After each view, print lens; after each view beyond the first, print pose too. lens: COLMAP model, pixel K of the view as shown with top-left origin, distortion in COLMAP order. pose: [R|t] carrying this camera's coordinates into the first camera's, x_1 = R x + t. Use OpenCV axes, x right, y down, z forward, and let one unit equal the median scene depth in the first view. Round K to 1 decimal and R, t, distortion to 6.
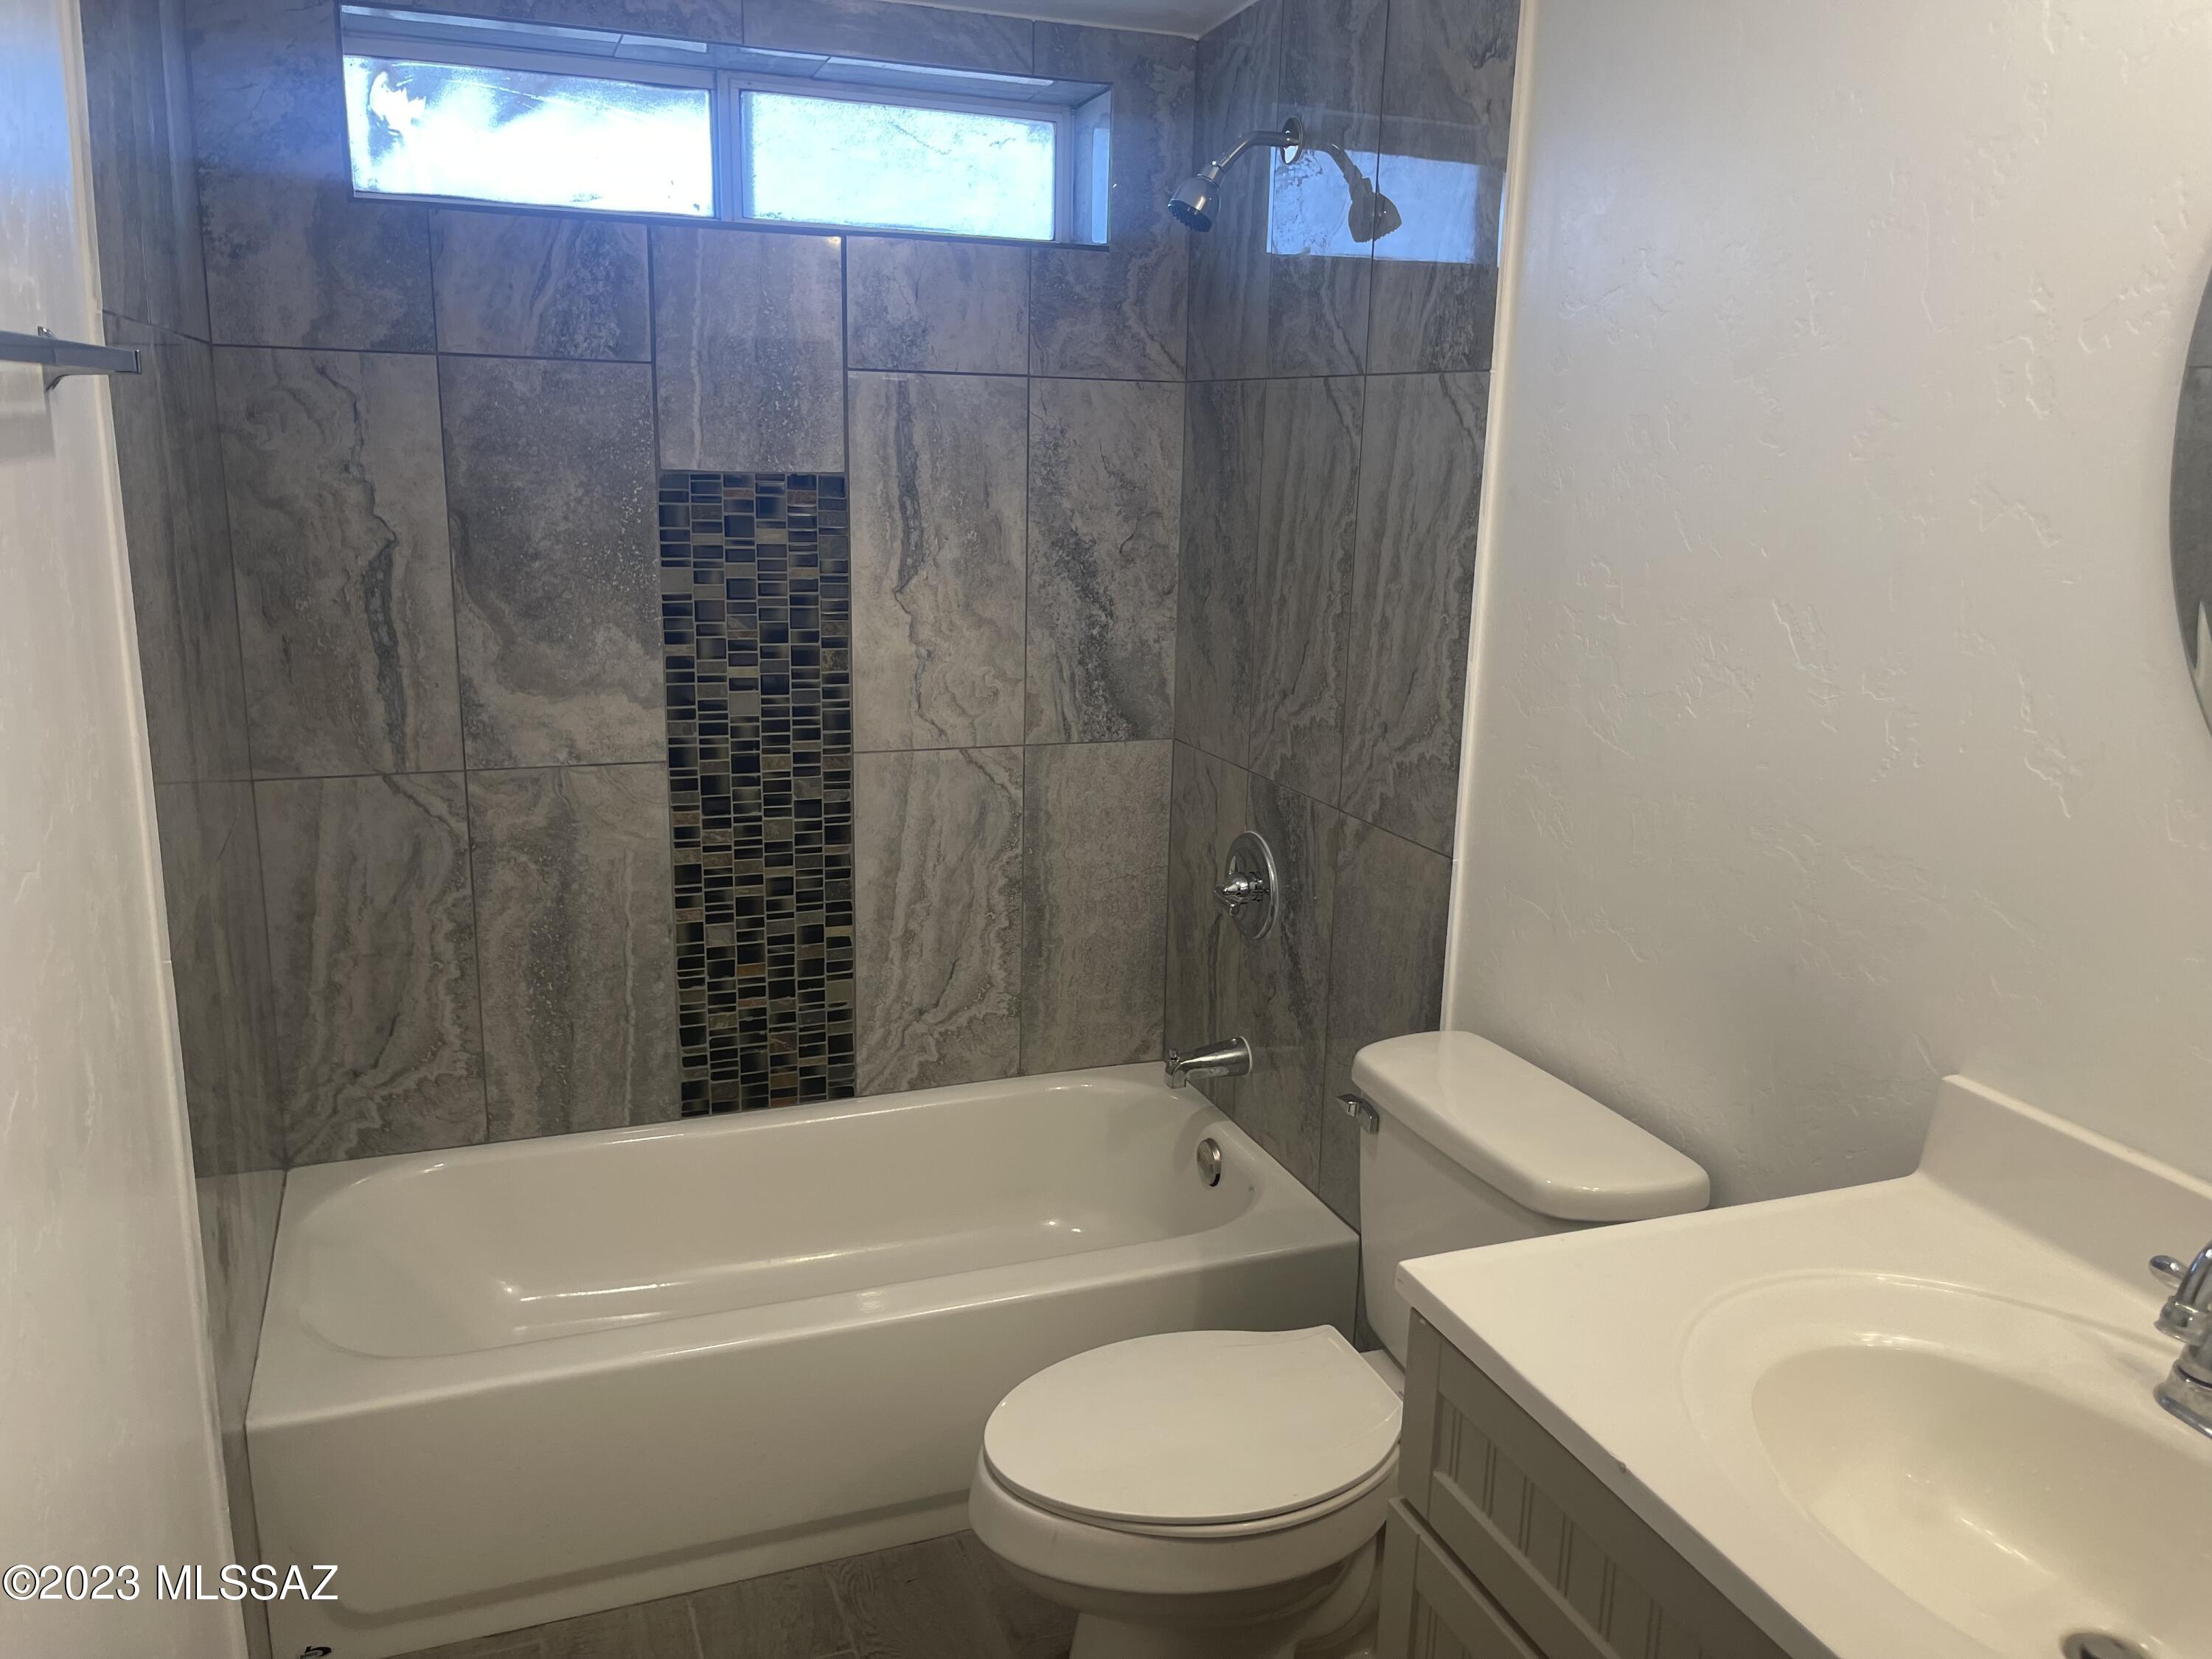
lens RADIAL K [[1690.8, 0, 1115.0], [0, 1690.8, 827.5], [0, 0, 1]] dist [0.046882, -0.048411]
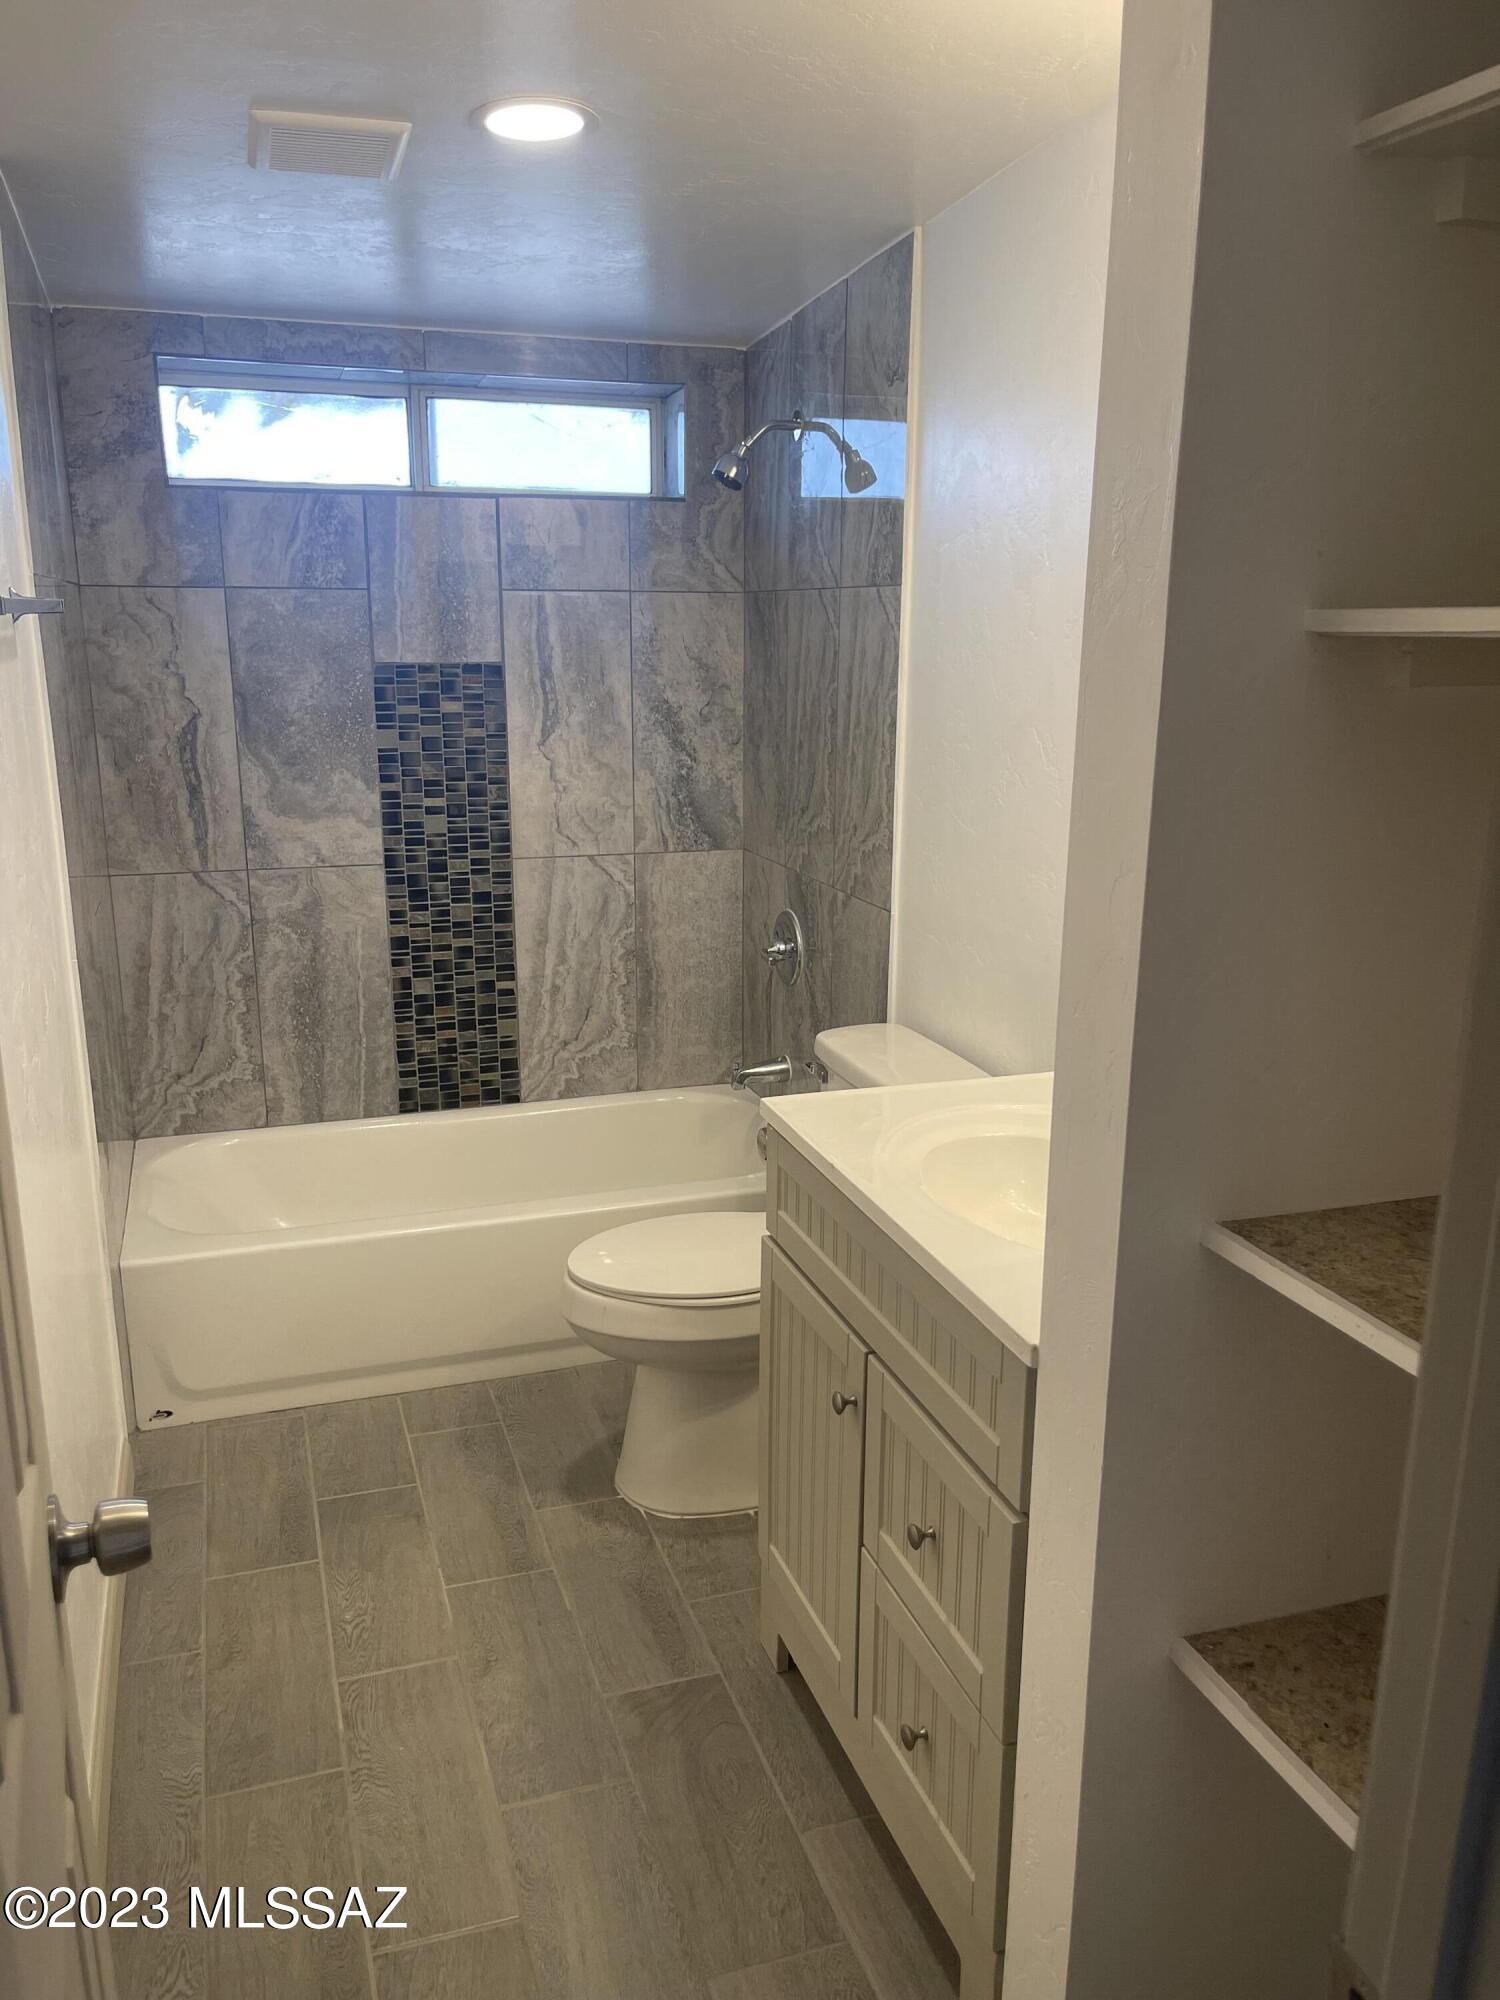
lens RADIAL K [[1528.8, 0, 742.8], [0, 1528.8, 1016.8], [0, 0, 1]] dist [0.046882, -0.048411]
pose [[0.998246, -0.006841, -0.058801, 0.122823], [0.008139, 0.999728, 0.021861, 0.067297], [0.058636, -0.022301, 0.998030, -0.304016]]
